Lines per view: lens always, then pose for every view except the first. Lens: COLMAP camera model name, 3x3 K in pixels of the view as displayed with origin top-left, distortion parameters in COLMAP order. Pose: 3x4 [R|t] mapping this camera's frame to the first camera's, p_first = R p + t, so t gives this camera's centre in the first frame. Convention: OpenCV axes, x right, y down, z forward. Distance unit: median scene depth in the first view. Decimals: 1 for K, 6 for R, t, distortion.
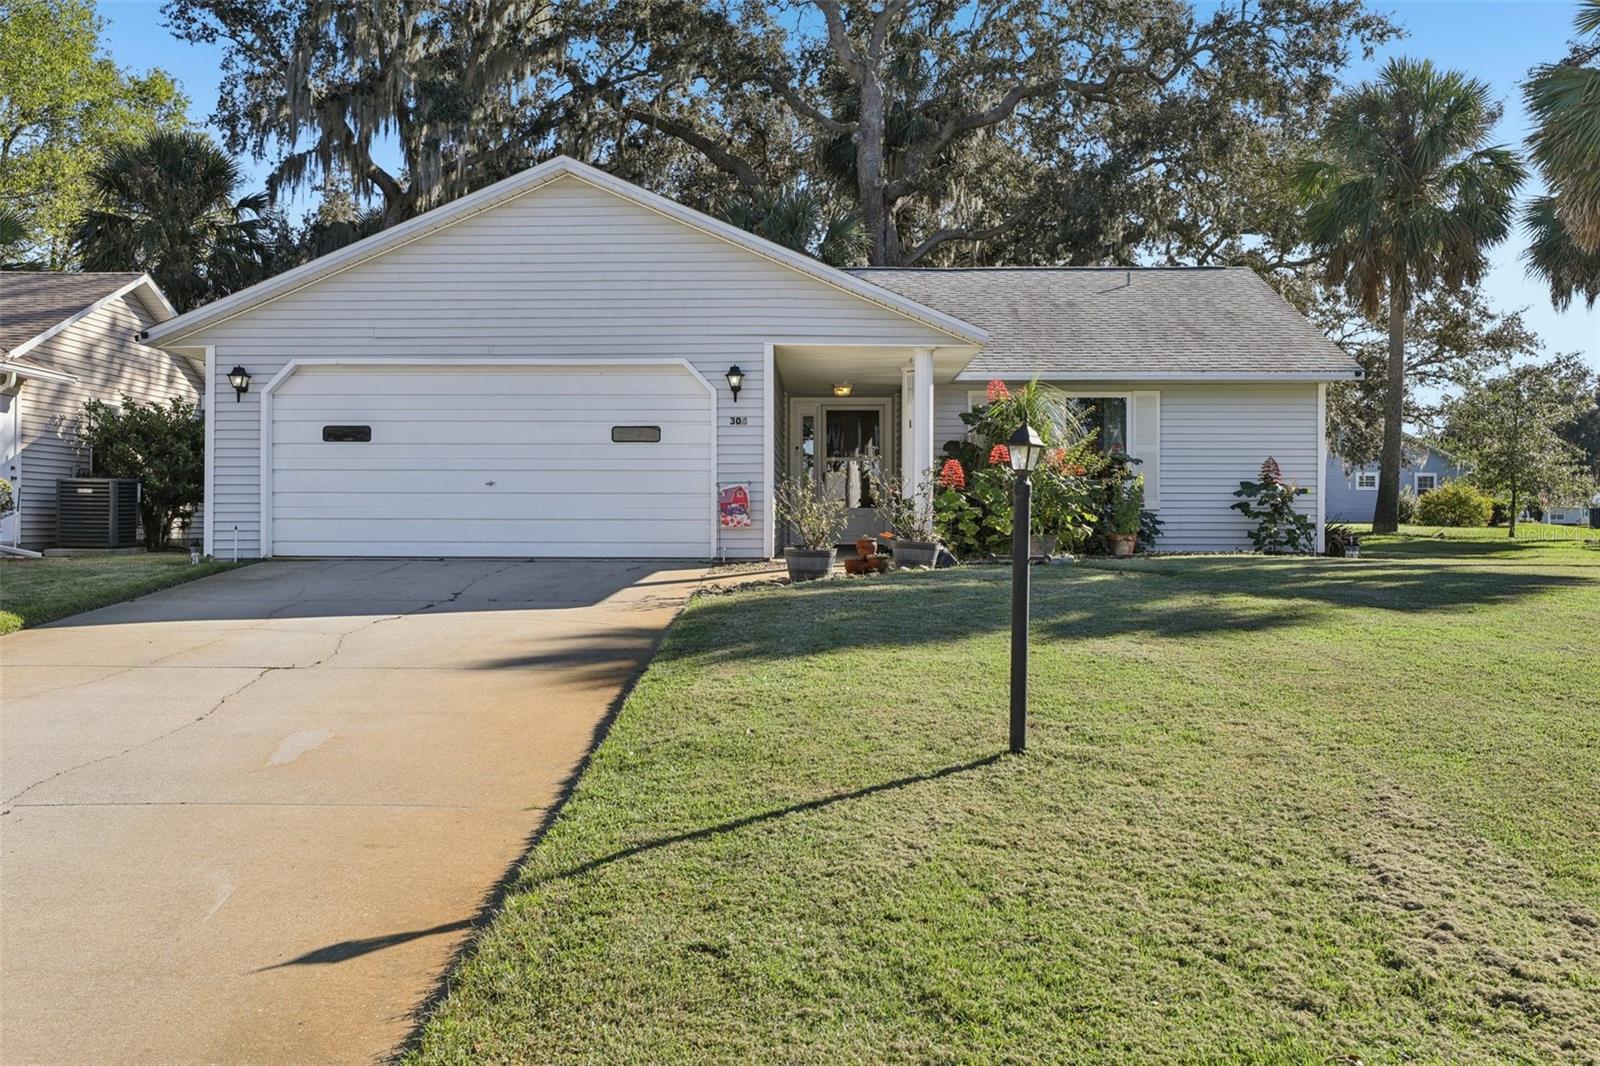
lens RADIAL K [[1564.5, 0, 780.9], [0, 1564.5, 535.7], [0, 0, 1]] dist [0.072926, 0.000000]
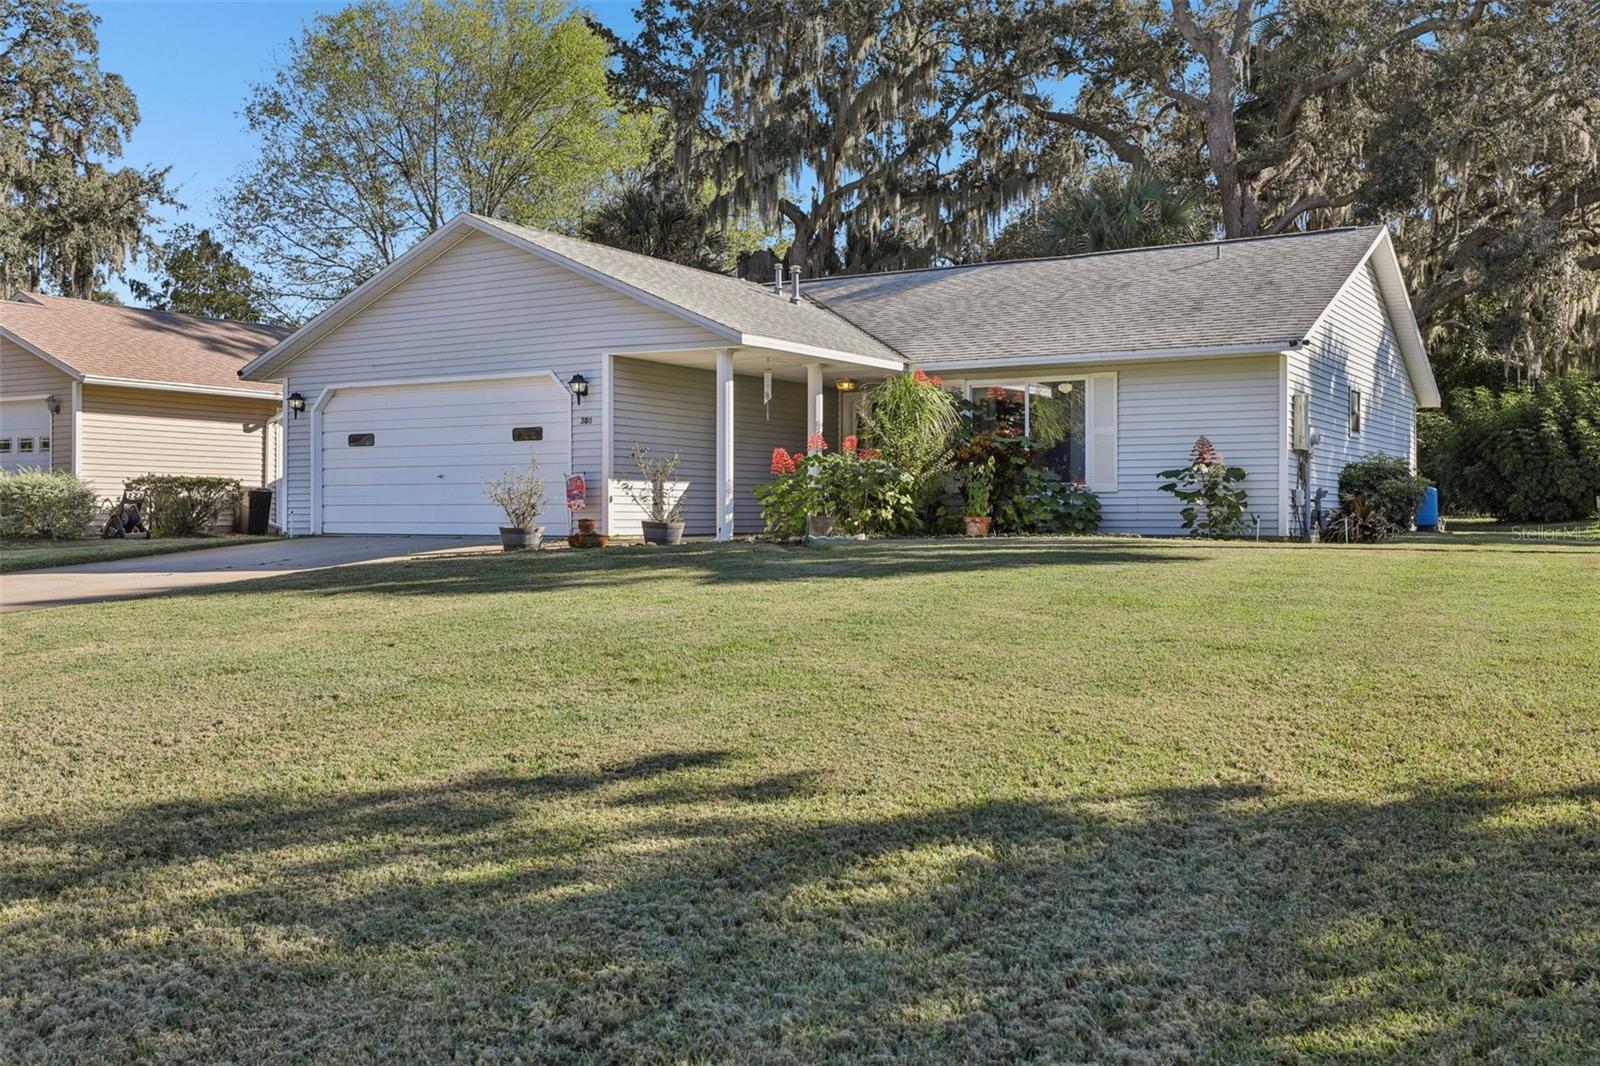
lens RADIAL K [[1564.5, 0, 795.7], [0, 1564.5, 522.5], [0, 0, 1]] dist [0.072926, 0.000000]
pose [[0.861187, -0.000272, -0.508288, 0.701818], [-0.001749, 0.999992, -0.003499, 0.007741], [0.508286, 0.003903, 0.861180, 0.057856]]
